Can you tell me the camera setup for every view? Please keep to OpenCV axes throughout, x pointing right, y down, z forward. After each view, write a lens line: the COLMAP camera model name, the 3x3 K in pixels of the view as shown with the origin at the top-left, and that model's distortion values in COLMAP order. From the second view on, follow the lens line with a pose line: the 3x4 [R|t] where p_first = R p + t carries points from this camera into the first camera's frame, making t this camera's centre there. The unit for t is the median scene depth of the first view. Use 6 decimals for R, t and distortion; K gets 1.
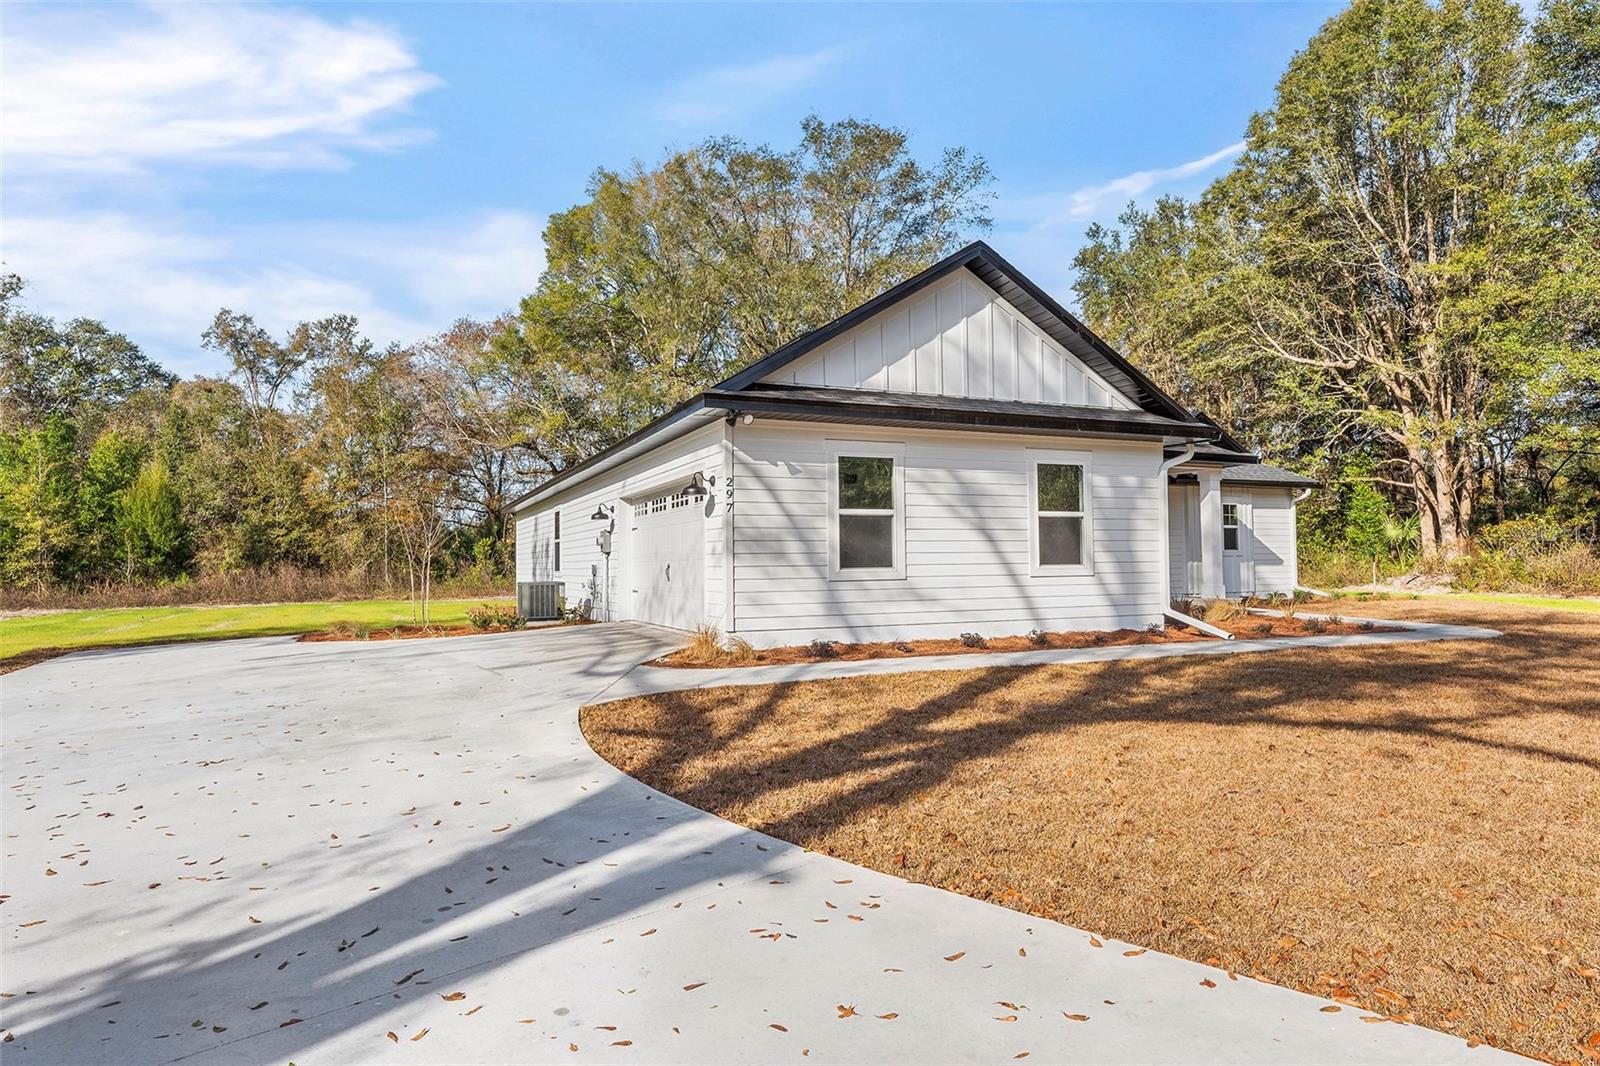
lens RADIAL K [[979.6, 0, 797.3], [0, 979.6, 528.1], [0, 0, 1]] dist [-0.002576, -0.000396]
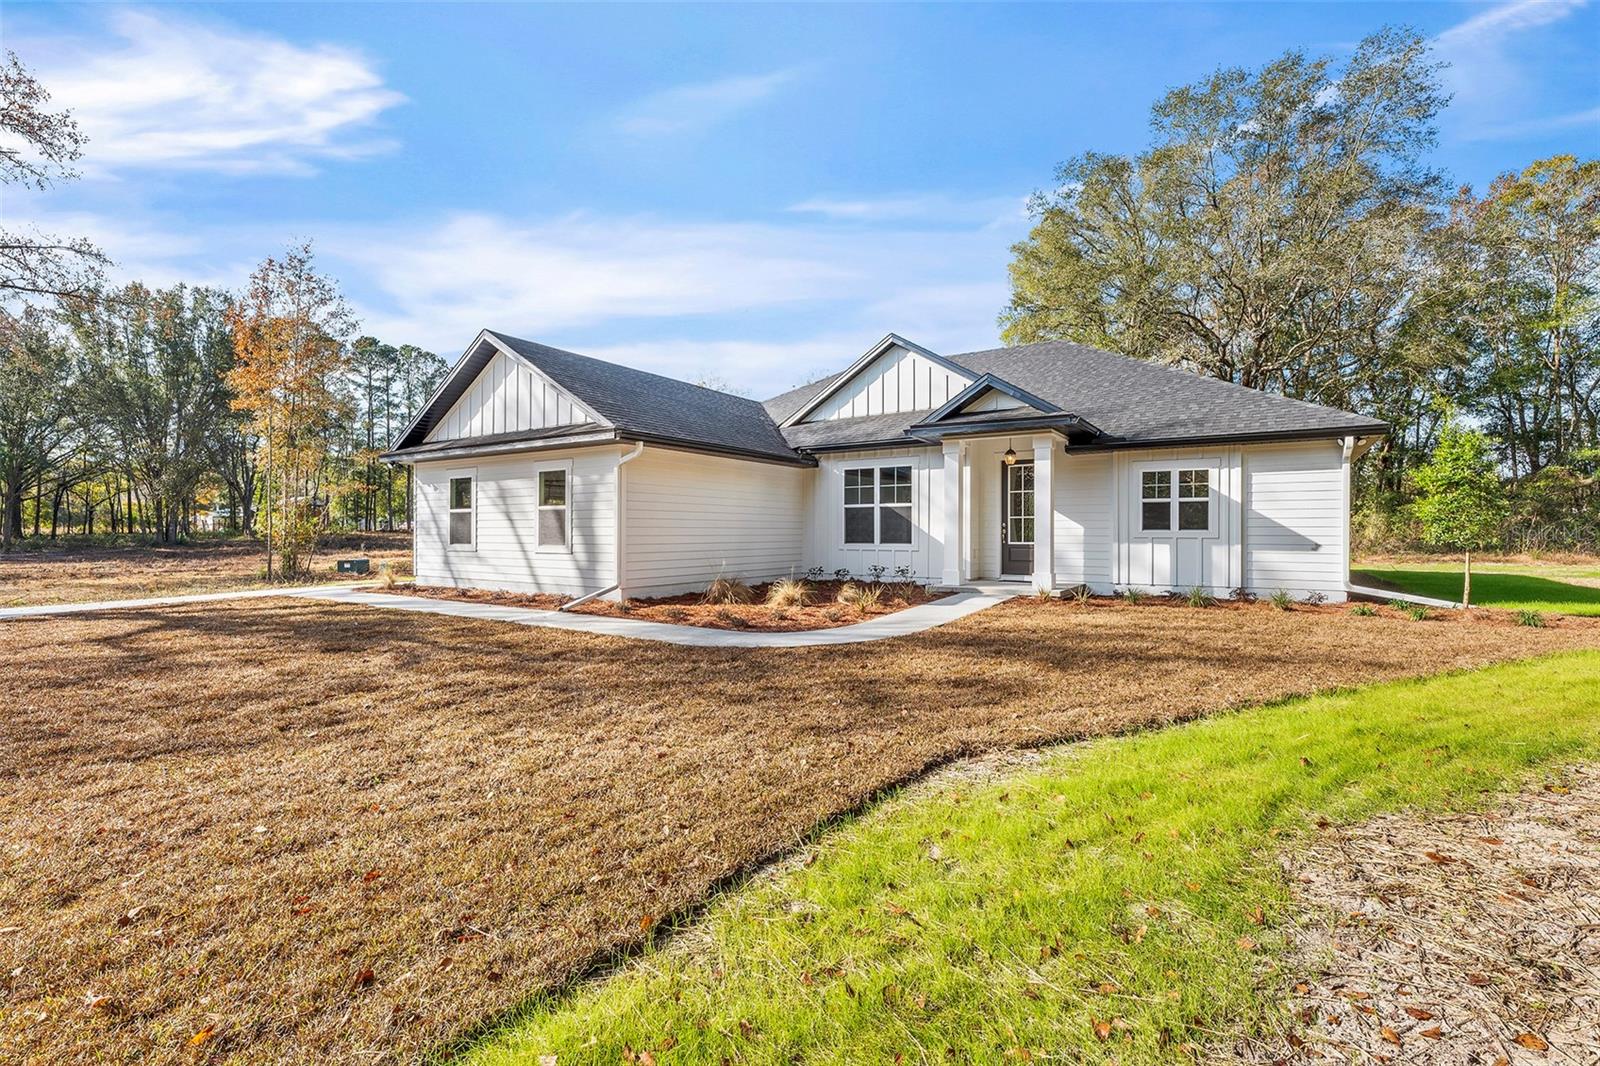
lens RADIAL K [[716.7, 0, 789.2], [0, 716.7, 536.1], [0, 0, 1]] dist [0.002426, -0.000756]
pose [[0.529289, 0.018560, -0.848239, 1.327150], [0.026538, 0.998909, 0.038416, -0.004409], [0.848027, -0.042844, 0.528219, 0.776325]]
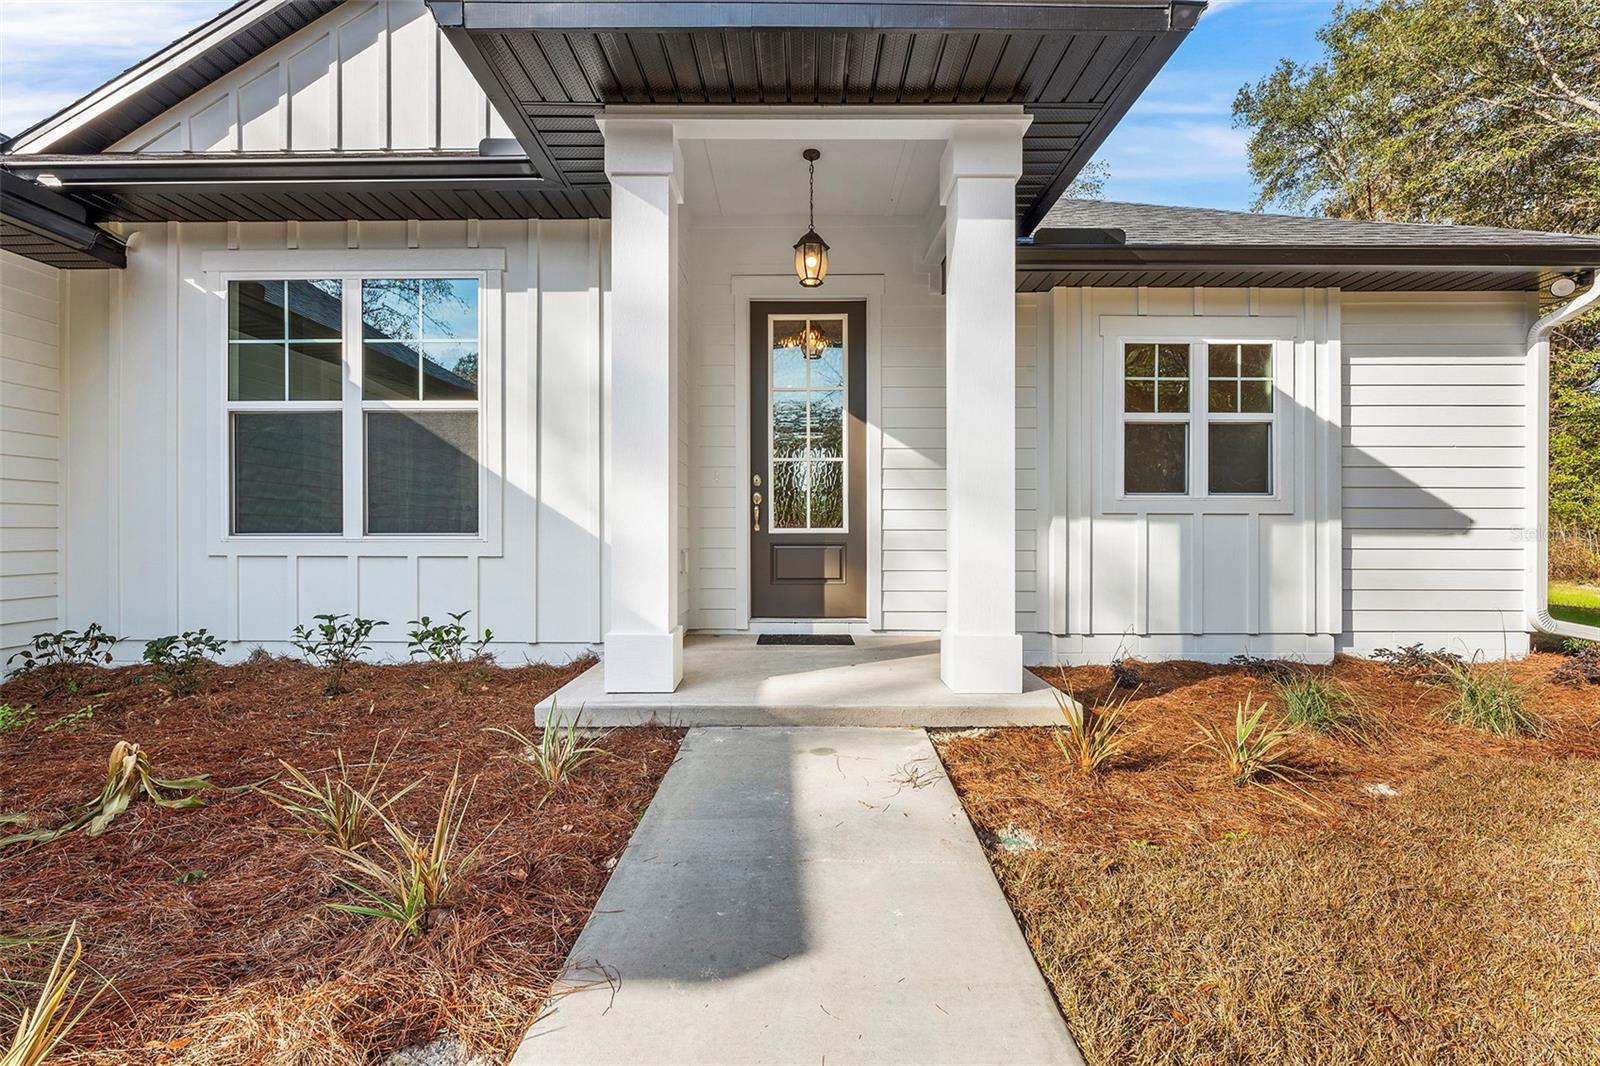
lens RADIAL K [[716.7, 0, 801.6], [0, 716.7, 534.3], [0, 0, 1]] dist [0.002426, -0.000756]
pose [[0.908908, 0.016758, -0.416660, 0.730491], [0.003594, 0.998840, 0.048014, 0.042090], [0.416981, -0.045138, 0.907794, 1.310656]]
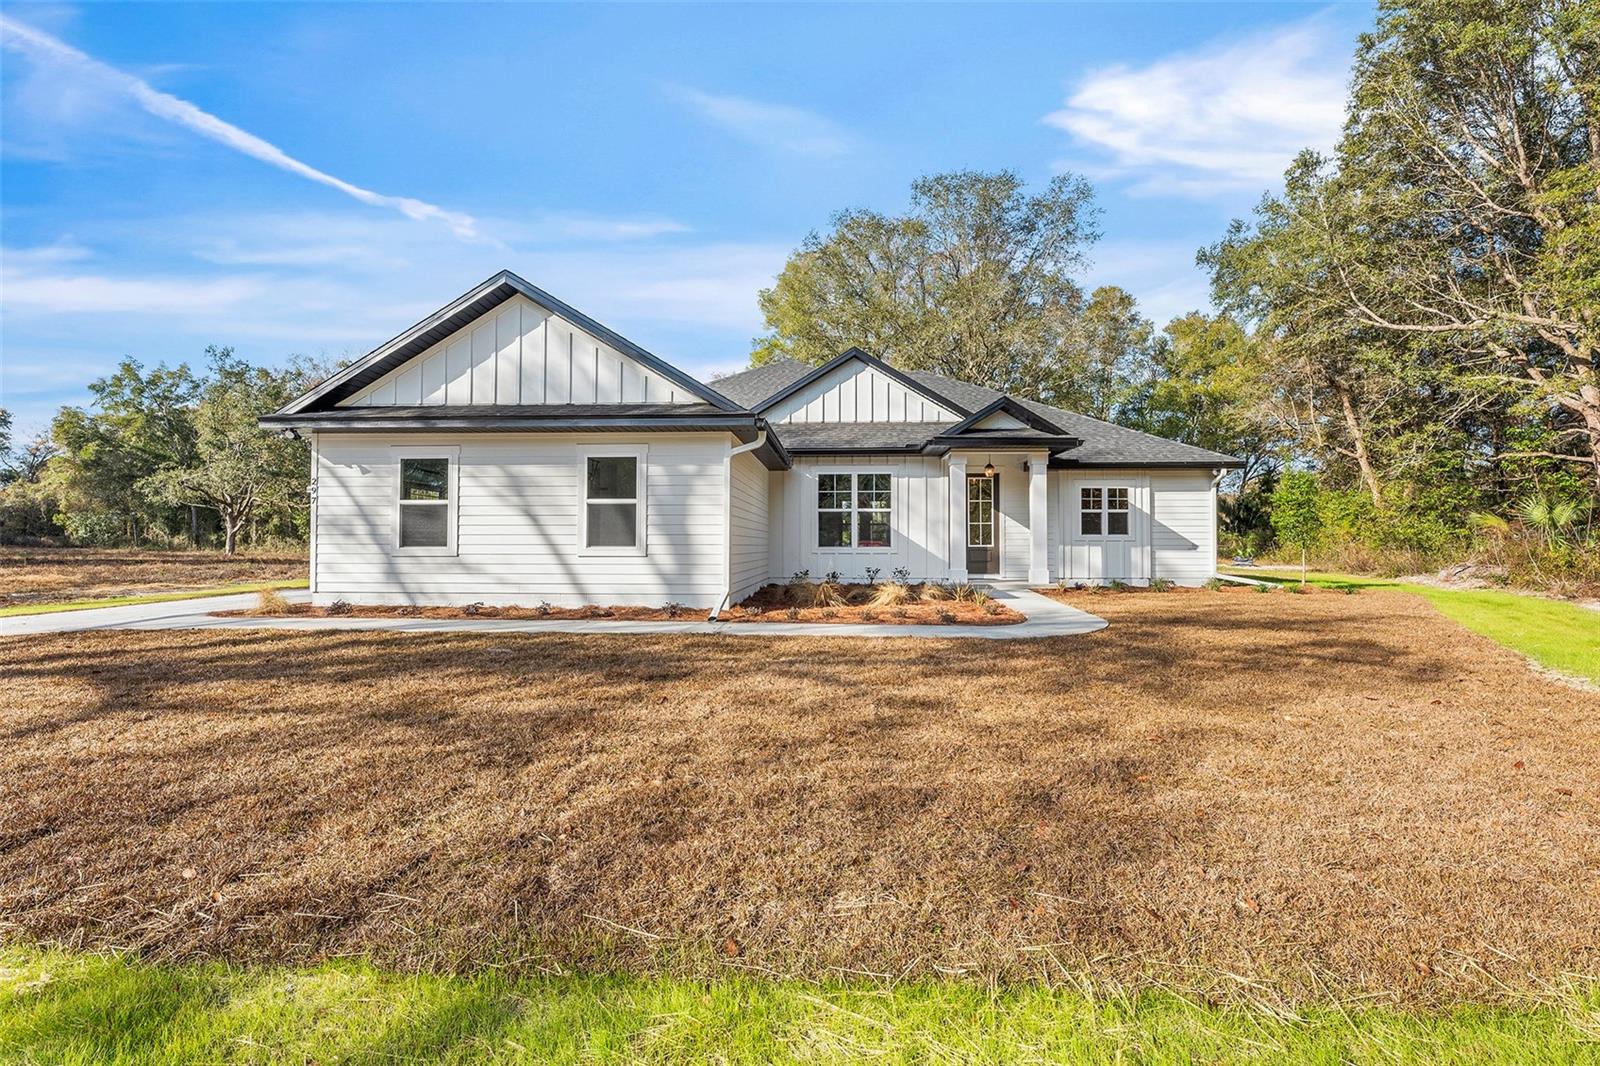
lens RADIAL K [[716.7, 0, 795.0], [0, 716.7, 539.6], [0, 0, 1]] dist [0.002426, -0.000756]
pose [[0.887406, 0.010405, -0.460871, 0.862367], [0.005336, 0.999446, 0.032838, 0.003870], [0.460957, -0.031600, 0.886859, 0.377696]]
